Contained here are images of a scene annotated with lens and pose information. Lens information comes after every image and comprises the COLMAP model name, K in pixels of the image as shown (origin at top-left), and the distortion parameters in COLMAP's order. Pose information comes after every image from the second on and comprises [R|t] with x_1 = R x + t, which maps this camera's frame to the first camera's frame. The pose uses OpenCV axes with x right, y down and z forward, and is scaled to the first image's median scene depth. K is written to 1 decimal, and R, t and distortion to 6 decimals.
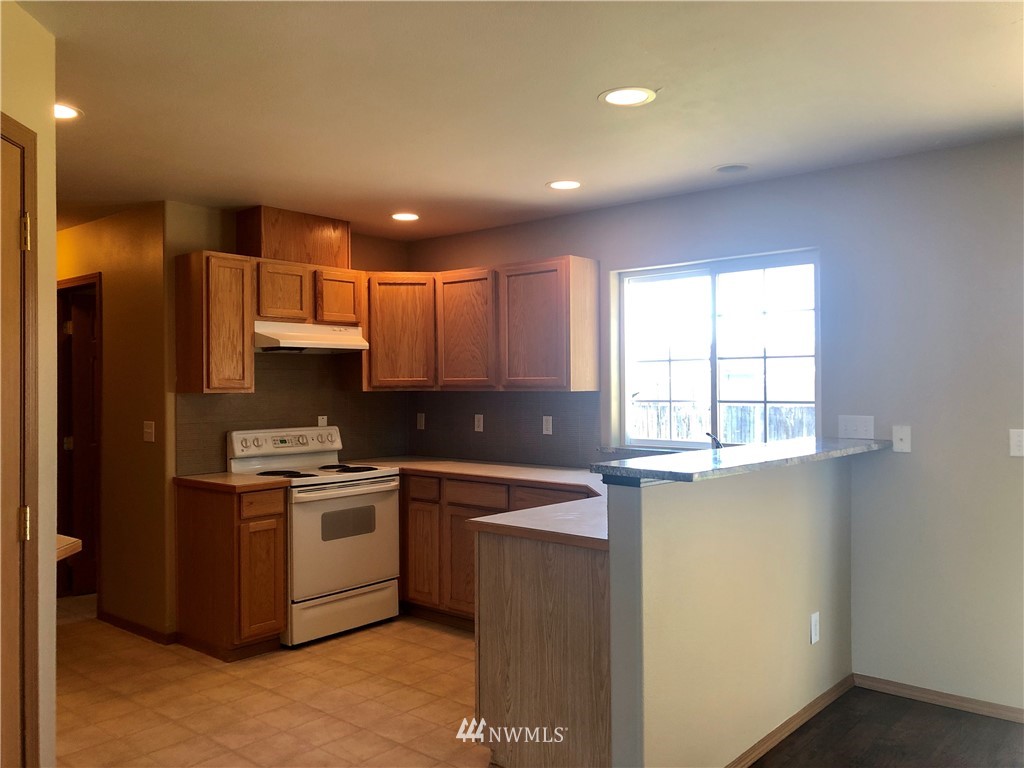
lens RADIAL K [[821.2, 0, 509.2], [0, 821.2, 387.4], [0, 0, 1]] dist [0.051546, -0.063558]
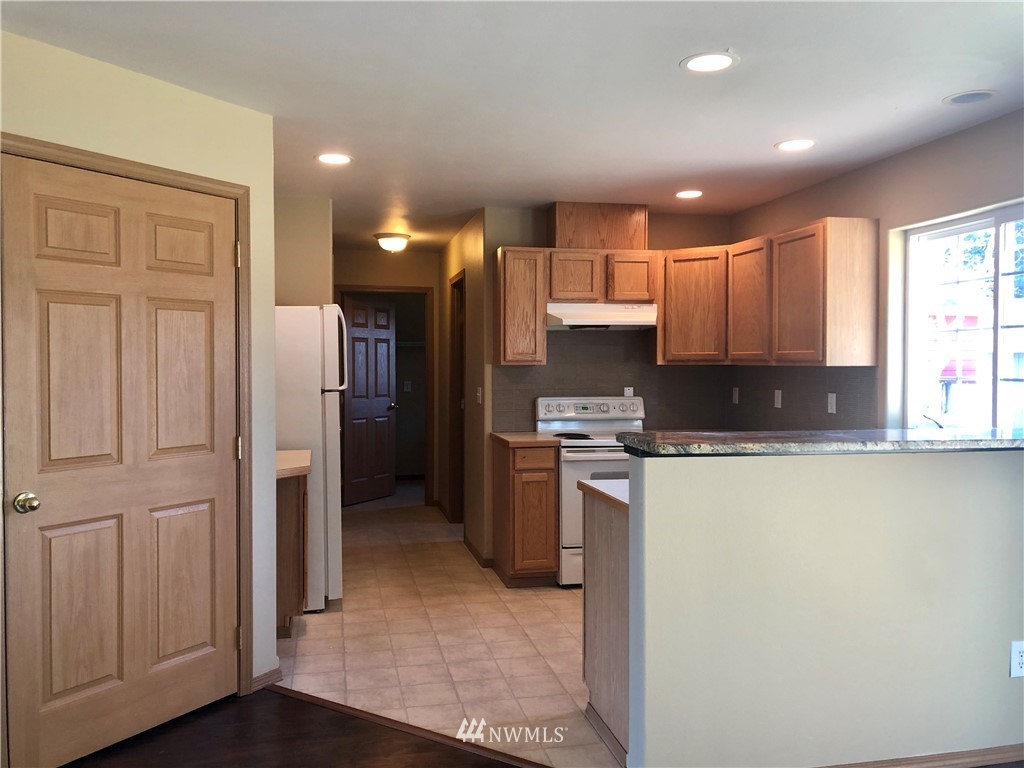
lens RADIAL K [[821.2, 0, 511.2], [0, 821.2, 382.0], [0, 0, 1]] dist [0.051546, -0.063558]
pose [[0.793670, 0.020607, -0.607999, 0.353029], [-0.006587, 0.999659, 0.025283, 0.001867], [0.608313, -0.016061, 0.793535, 0.050775]]
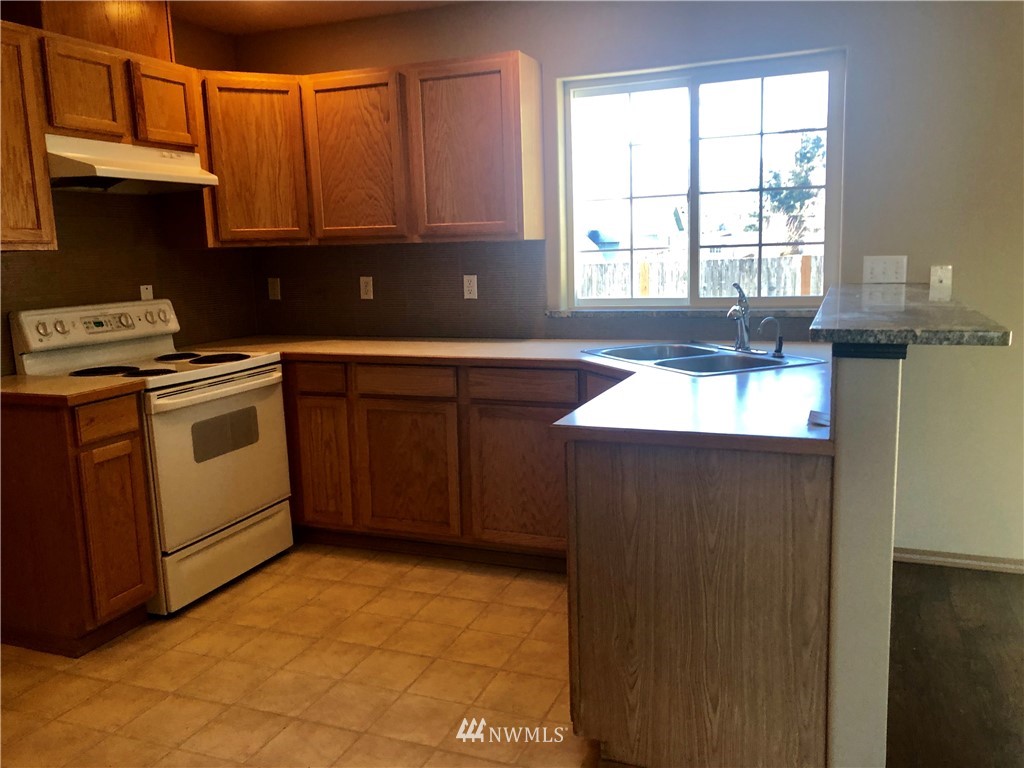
lens RADIAL K [[821.2, 0, 512.9], [0, 821.2, 383.0], [0, 0, 1]] dist [0.051546, -0.063558]
pose [[0.942429, -0.076176, 0.325613, -0.191783], [0.025211, 0.987123, 0.157964, 0.015663], [-0.333453, -0.140661, 0.932214, 0.264836]]
